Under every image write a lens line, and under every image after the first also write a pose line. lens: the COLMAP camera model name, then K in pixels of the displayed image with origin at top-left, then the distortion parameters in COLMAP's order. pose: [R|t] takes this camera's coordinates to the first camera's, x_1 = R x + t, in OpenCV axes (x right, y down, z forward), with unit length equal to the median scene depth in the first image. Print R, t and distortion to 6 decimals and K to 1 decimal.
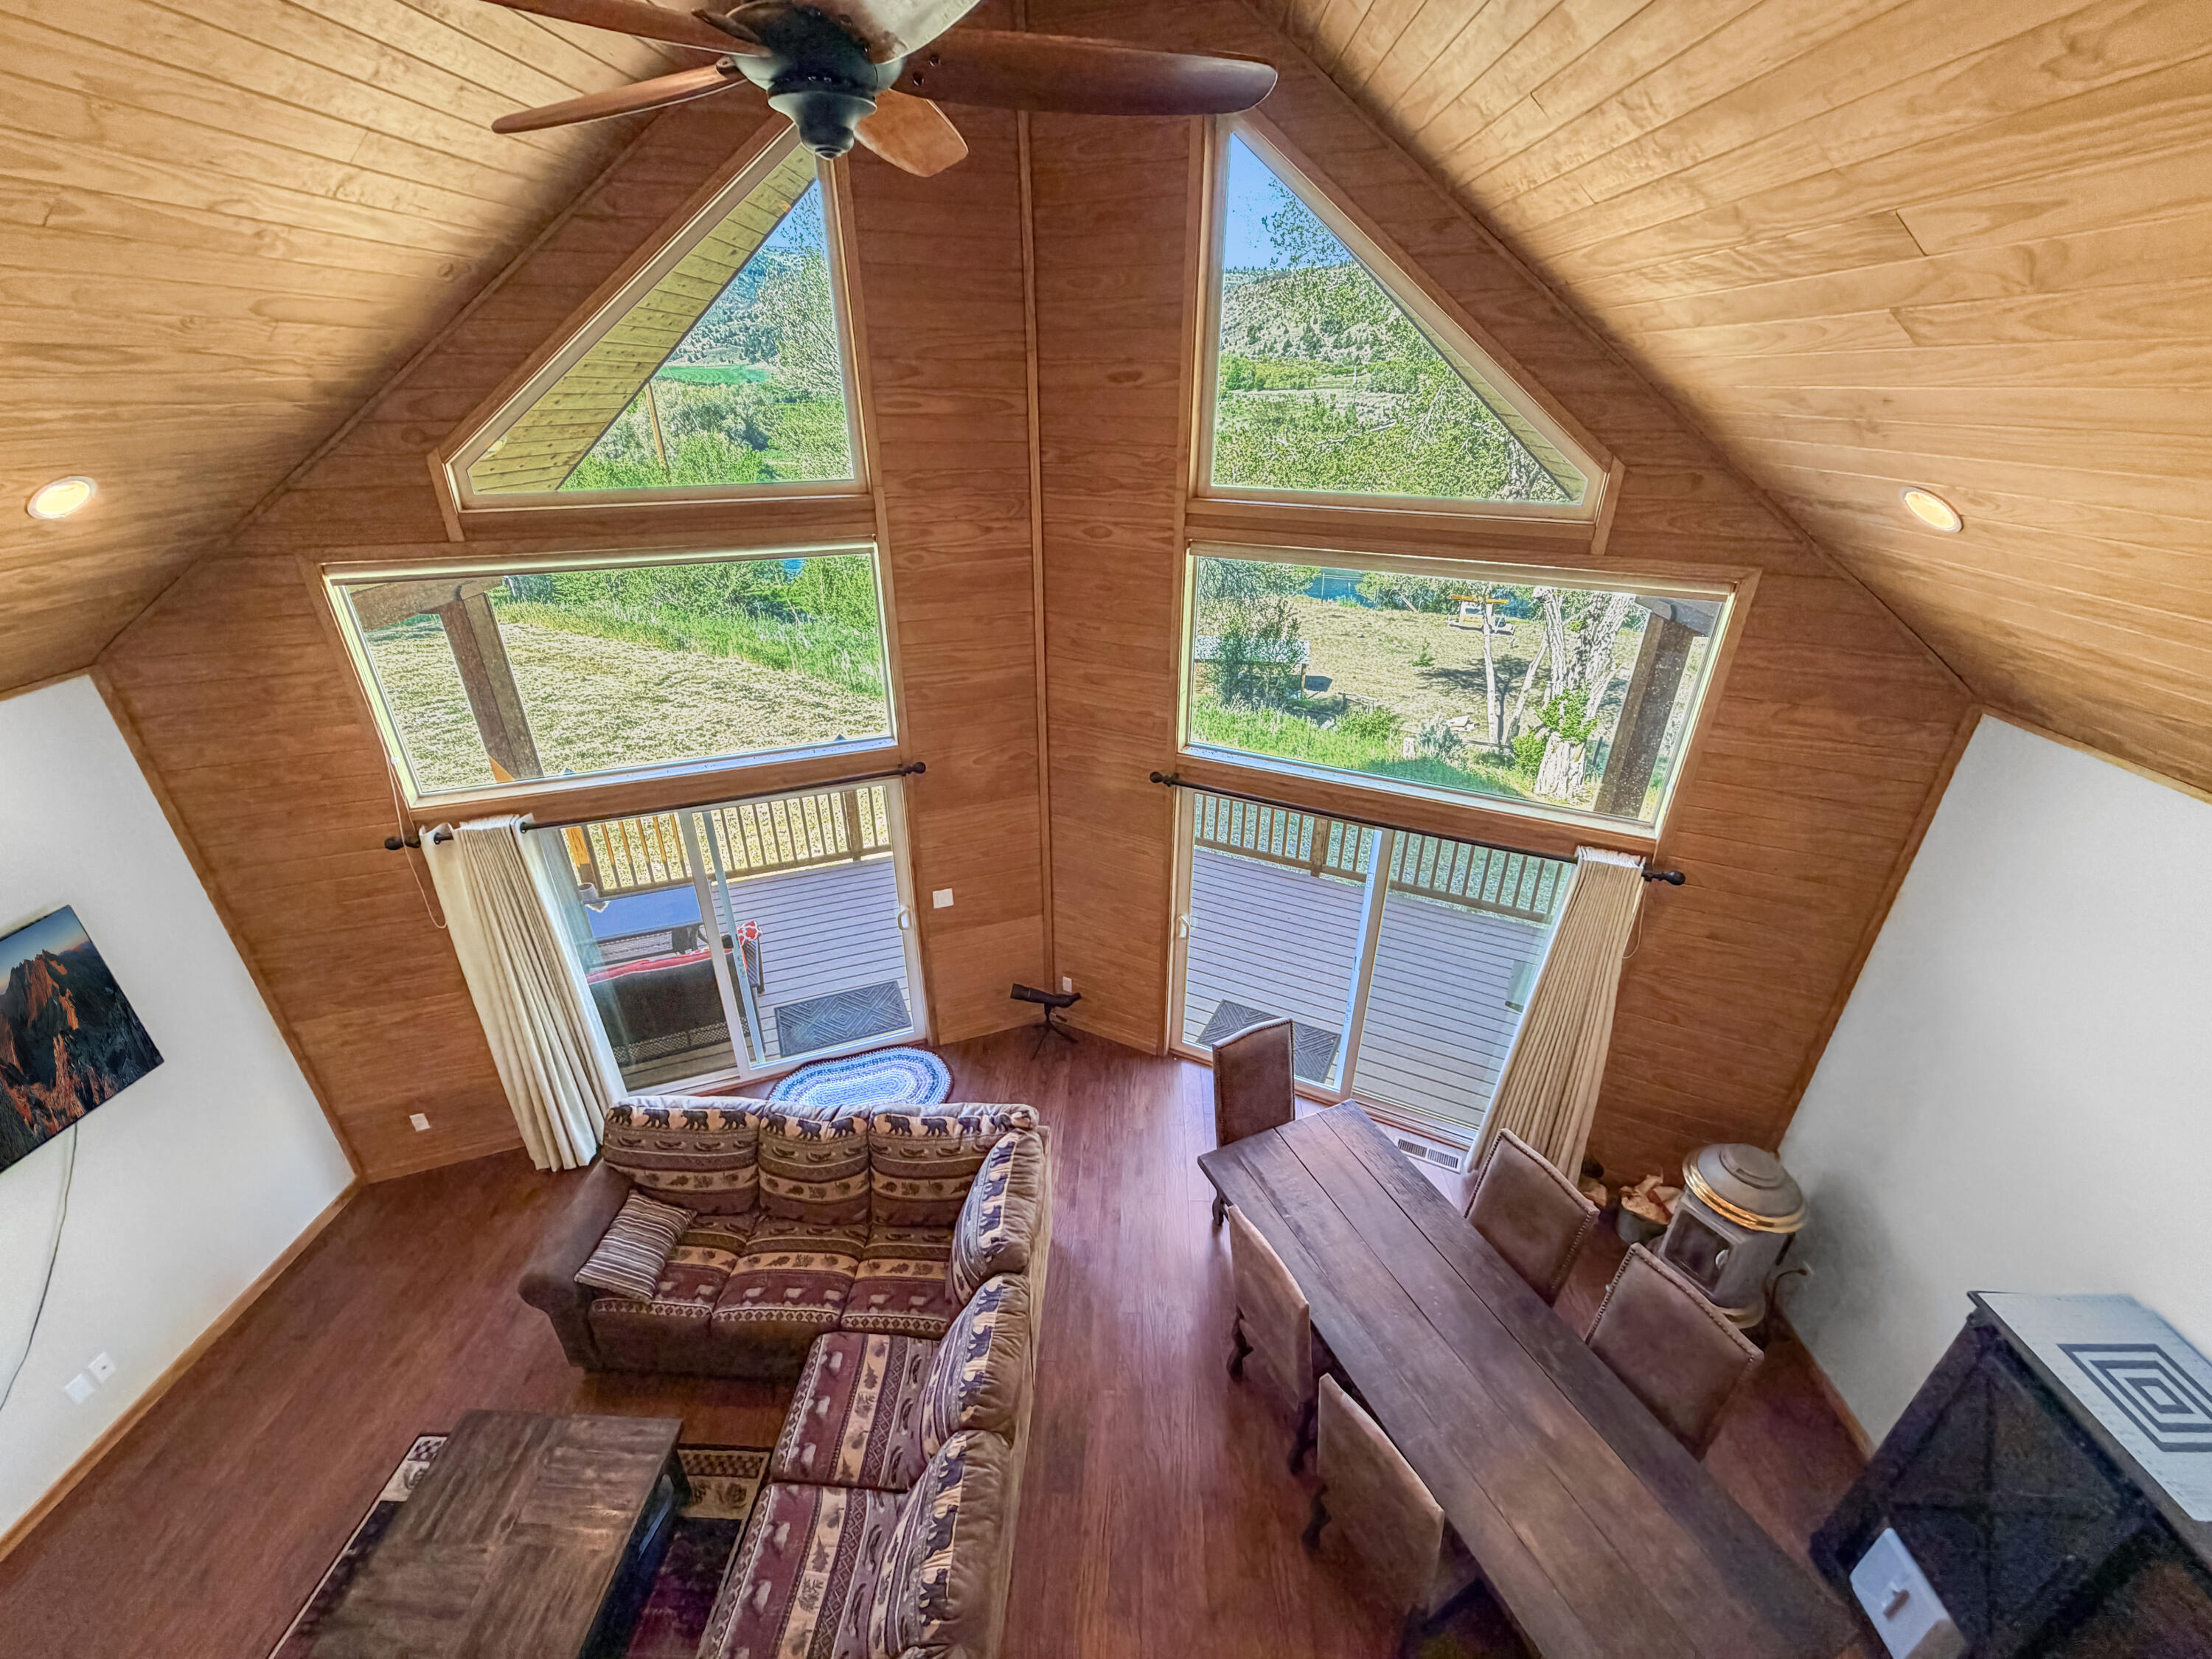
lens RADIAL K [[894.1, 0, 1106.0], [0, 894.1, 829.5], [0, 0, 1]] dist [0.015636, -0.000335]
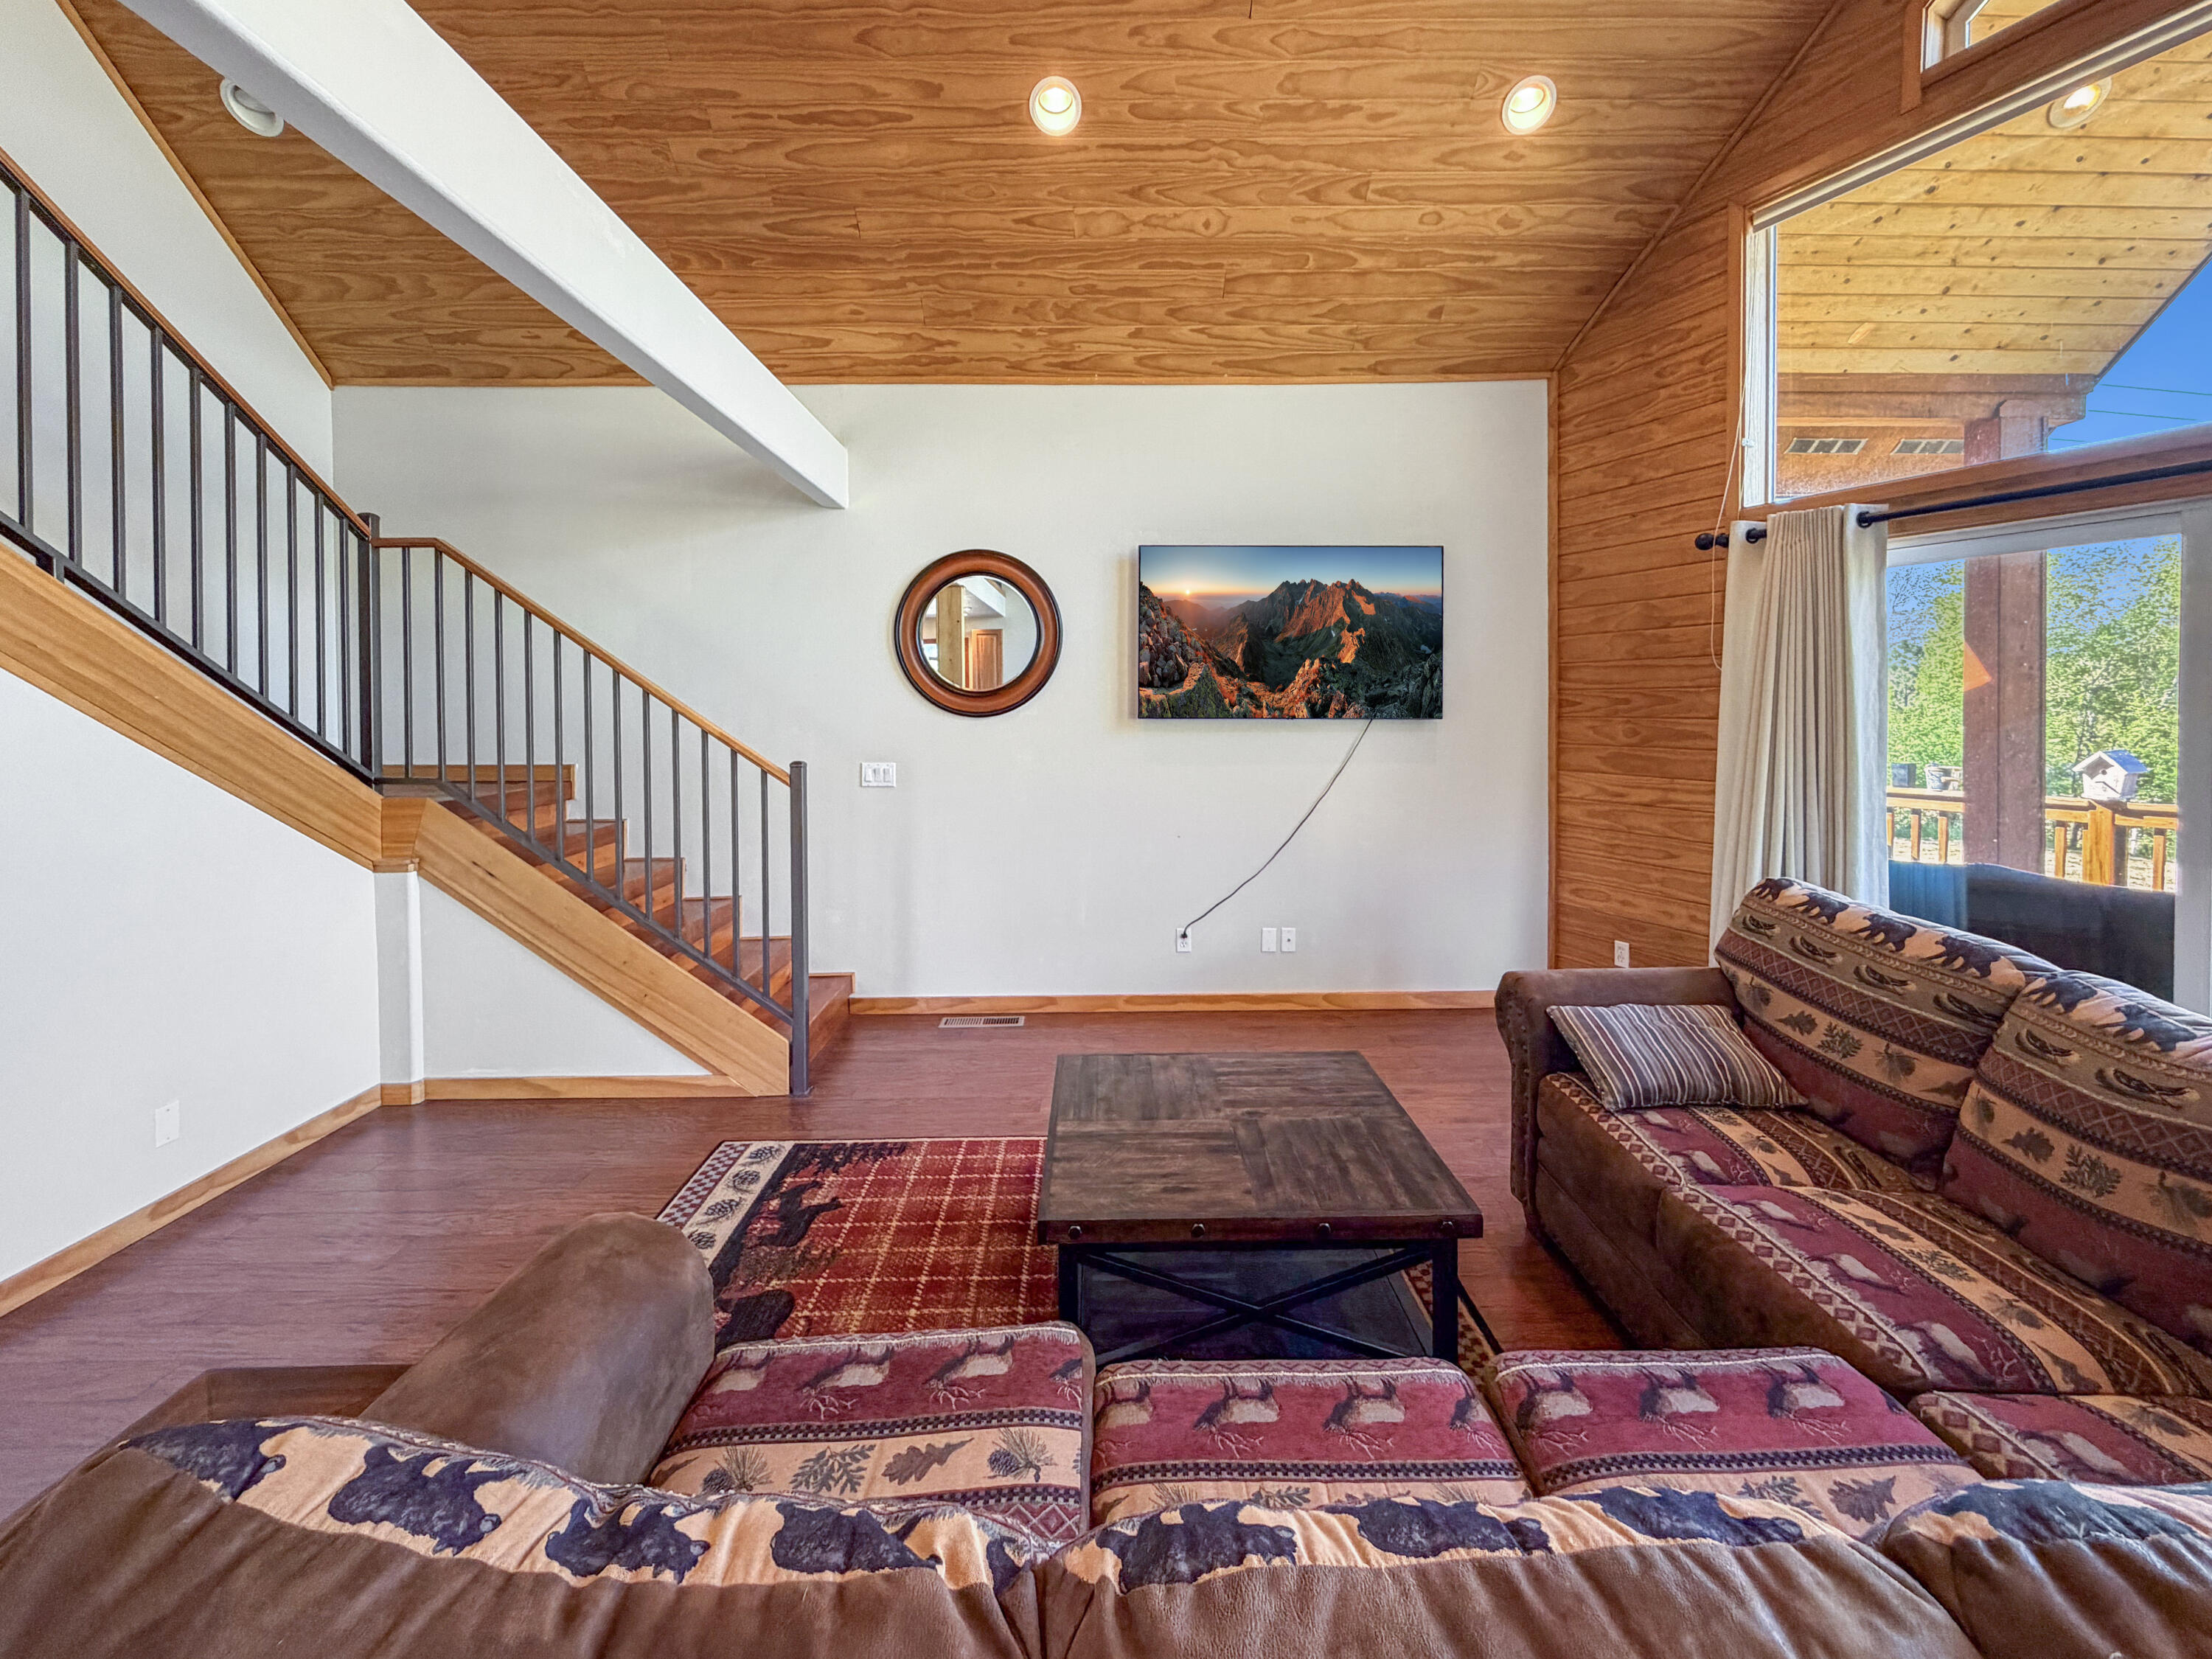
lens RADIAL K [[933.4, 0, 1149.5], [0, 933.4, 829.0], [0, 0, 1]] dist [-0.002024, -0.000150]
pose [[0.046168, 0.002784, -0.998930, 0.033557], [-0.447537, 0.894081, -0.018192, 0.502028], [0.893073, 0.447898, 0.042524, 0.648240]]
